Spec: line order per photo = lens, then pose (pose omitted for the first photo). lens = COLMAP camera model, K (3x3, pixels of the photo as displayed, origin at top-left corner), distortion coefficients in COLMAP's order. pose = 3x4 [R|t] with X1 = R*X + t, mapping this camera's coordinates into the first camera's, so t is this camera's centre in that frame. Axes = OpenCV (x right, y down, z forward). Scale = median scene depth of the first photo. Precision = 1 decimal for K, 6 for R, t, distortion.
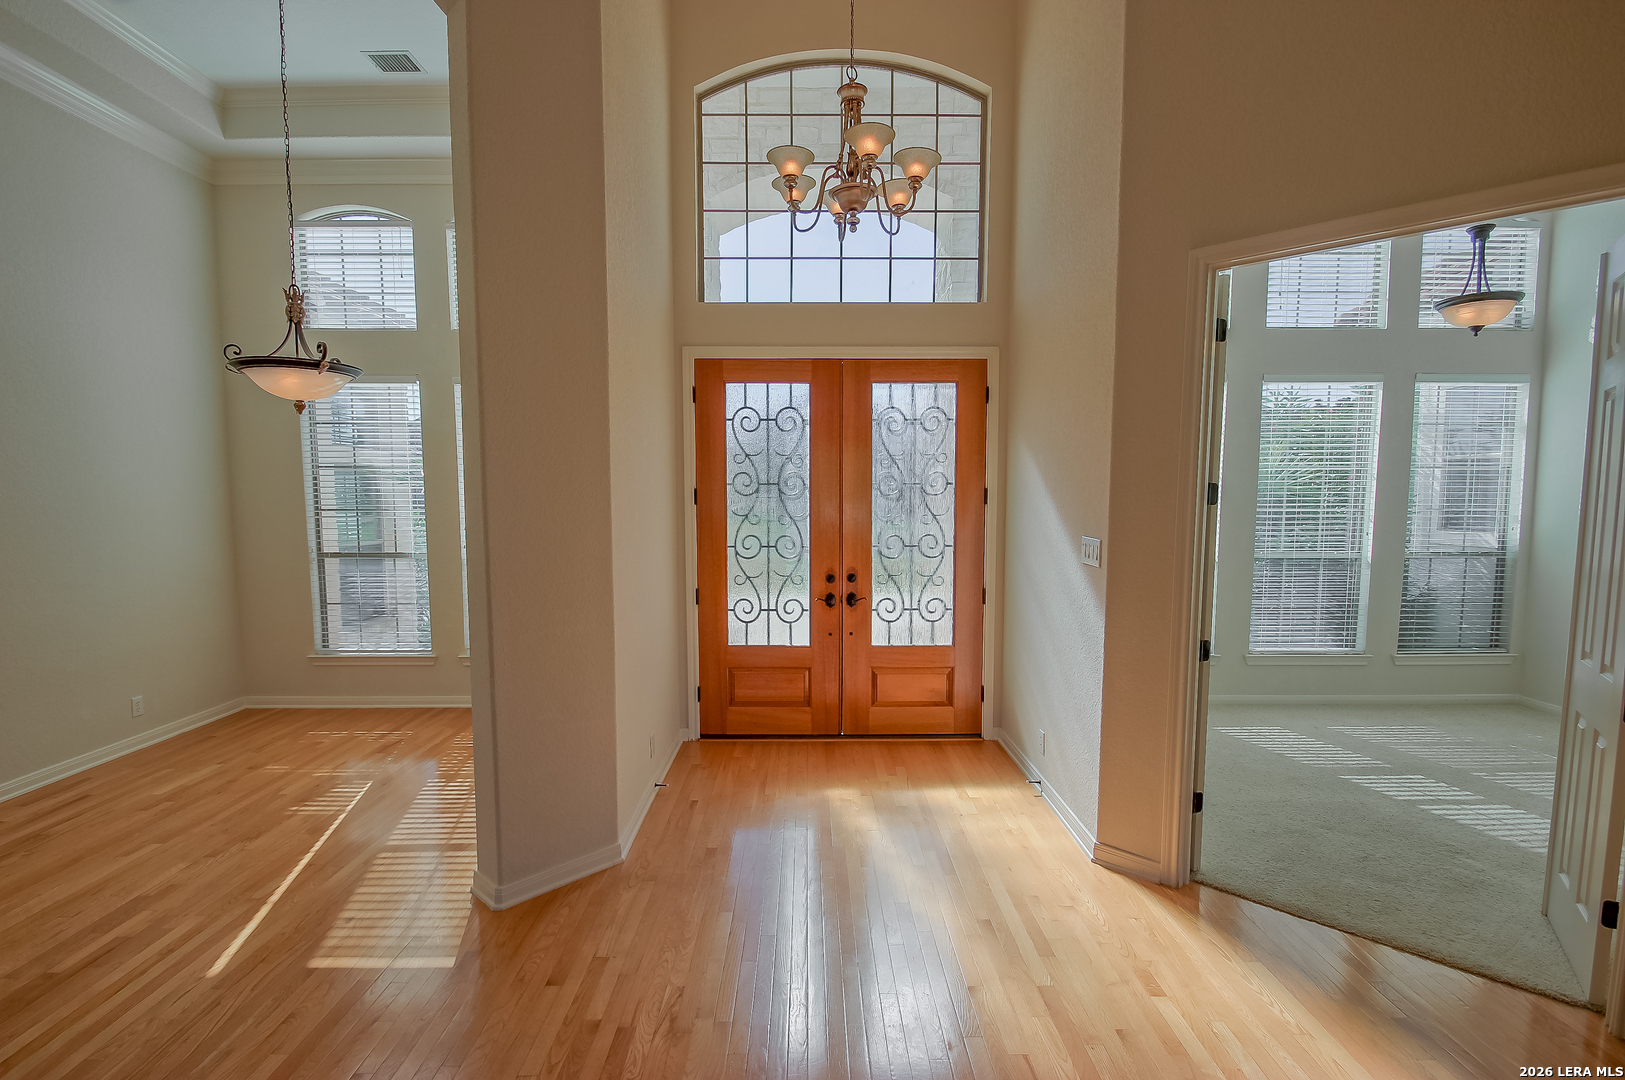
lens RADIAL K [[767.9, 0, 808.4], [0, 767.9, 556.1], [0, 0, 1]] dist [0.013767, -0.017494]
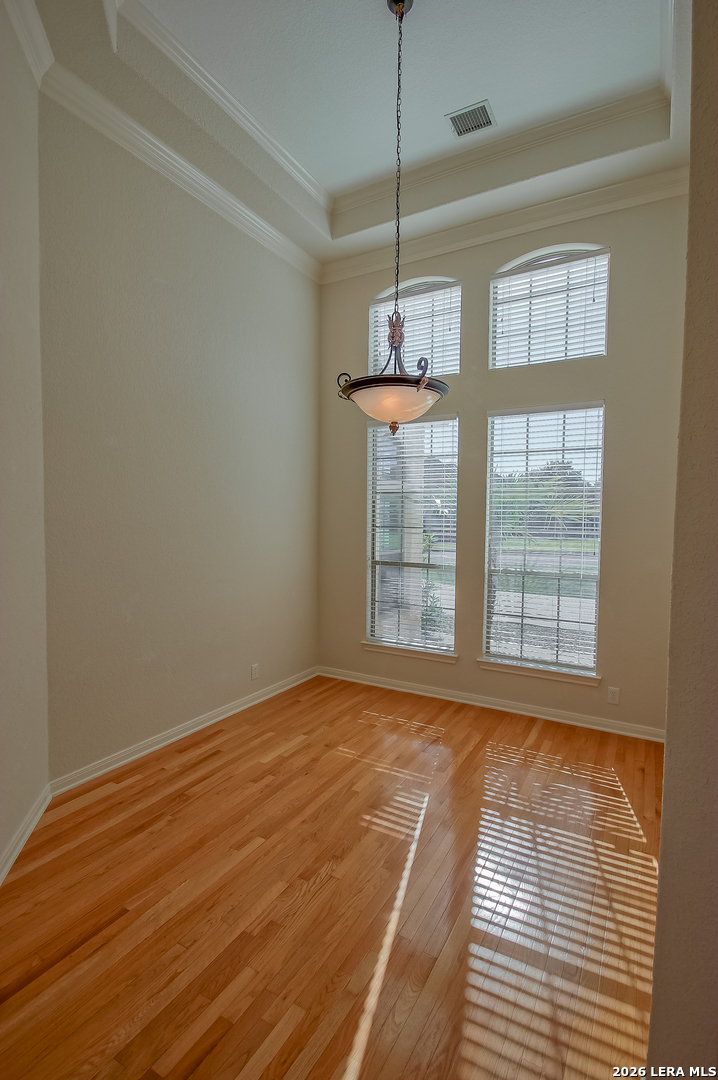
lens RADIAL K [[507.6, 0, 358.8], [0, 507.6, 541.9], [0, 0, 1]] dist [-0.002268, -0.000176]
pose [[0.865590, 0.038096, -0.499302, -0.341904], [-0.055956, 0.998216, -0.020842, -0.023327], [0.497617, 0.045979, 0.866177, 0.377353]]
